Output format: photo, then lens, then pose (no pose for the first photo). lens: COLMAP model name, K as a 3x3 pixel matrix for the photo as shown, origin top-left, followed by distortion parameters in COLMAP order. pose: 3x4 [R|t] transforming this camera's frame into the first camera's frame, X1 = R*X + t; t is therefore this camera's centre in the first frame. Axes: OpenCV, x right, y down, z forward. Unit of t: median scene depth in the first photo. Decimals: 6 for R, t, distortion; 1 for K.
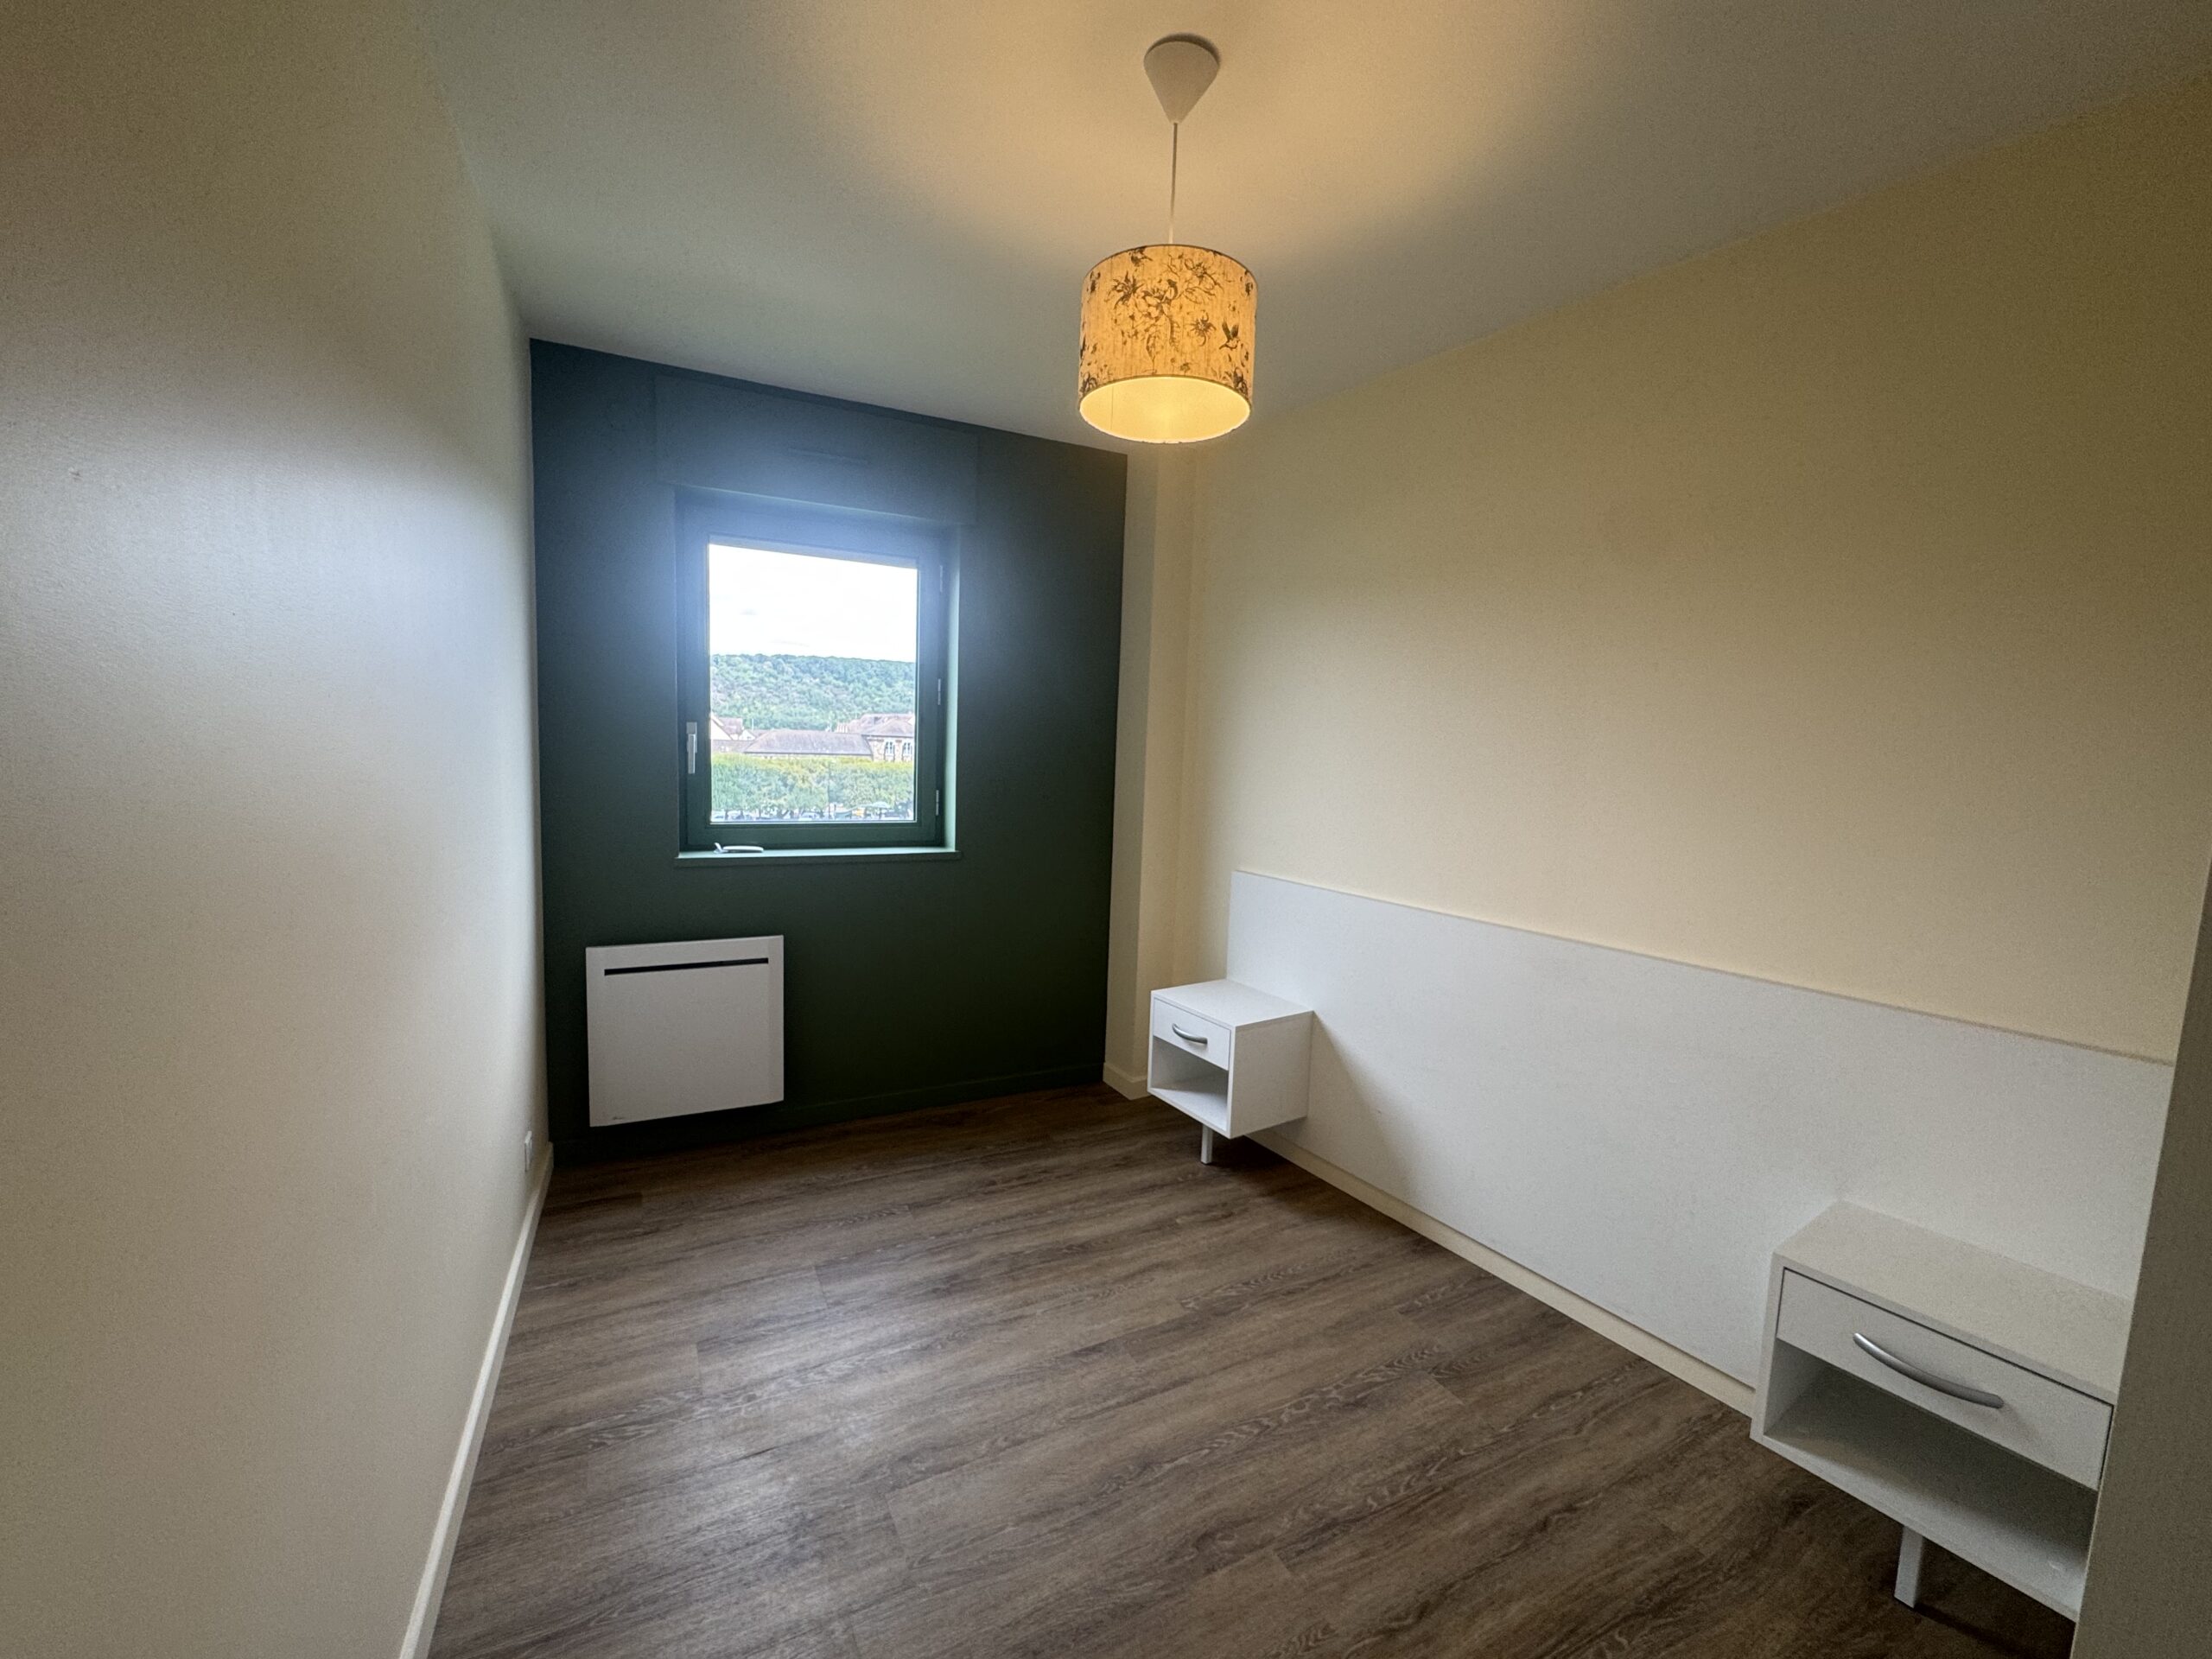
lens RADIAL K [[888.4, 0, 1107.4], [0, 888.4, 822.8], [0, 0, 1]] dist [-0.001930, 0.000043]
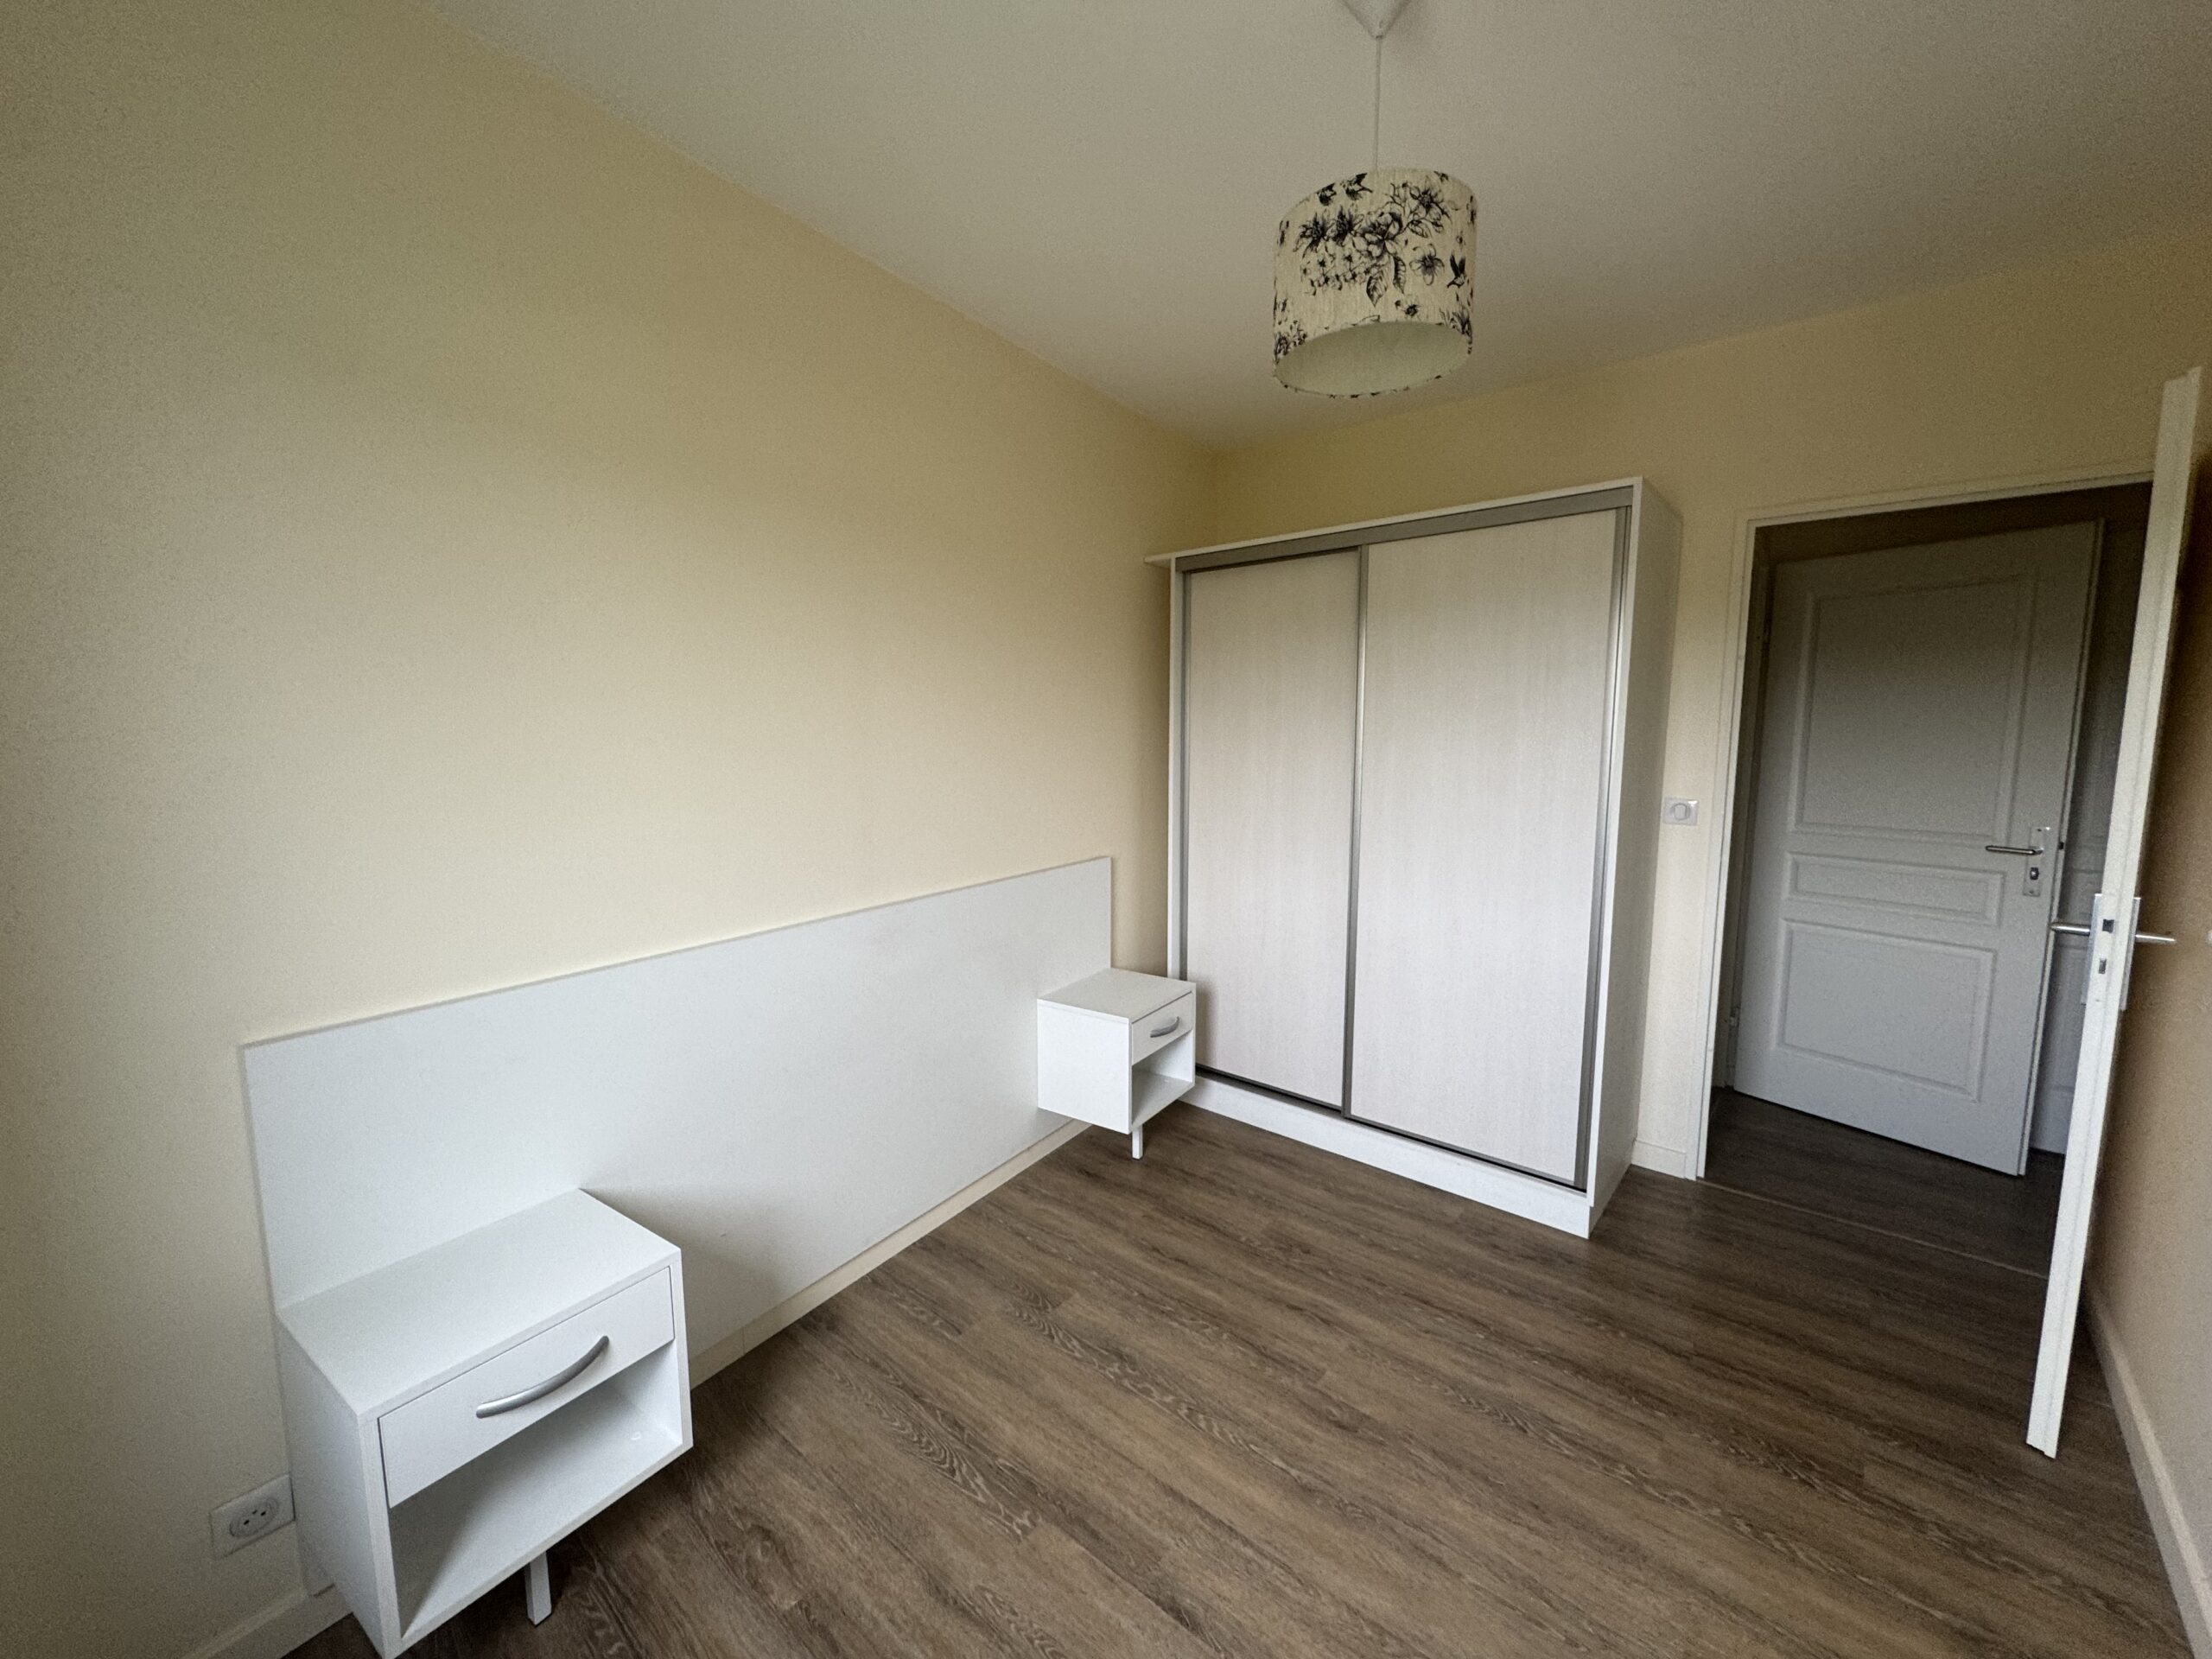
lens RADIAL K [[871.6, 0, 1104.0], [0, 871.6, 805.4], [0, 0, 1]] dist [-0.001643, -0.000214]
pose [[-0.370825, -0.116510, 0.921365, -0.613051], [0.070285, 0.985733, 0.152937, -0.153666], [-0.926039, 0.121472, -0.357346, 1.354125]]
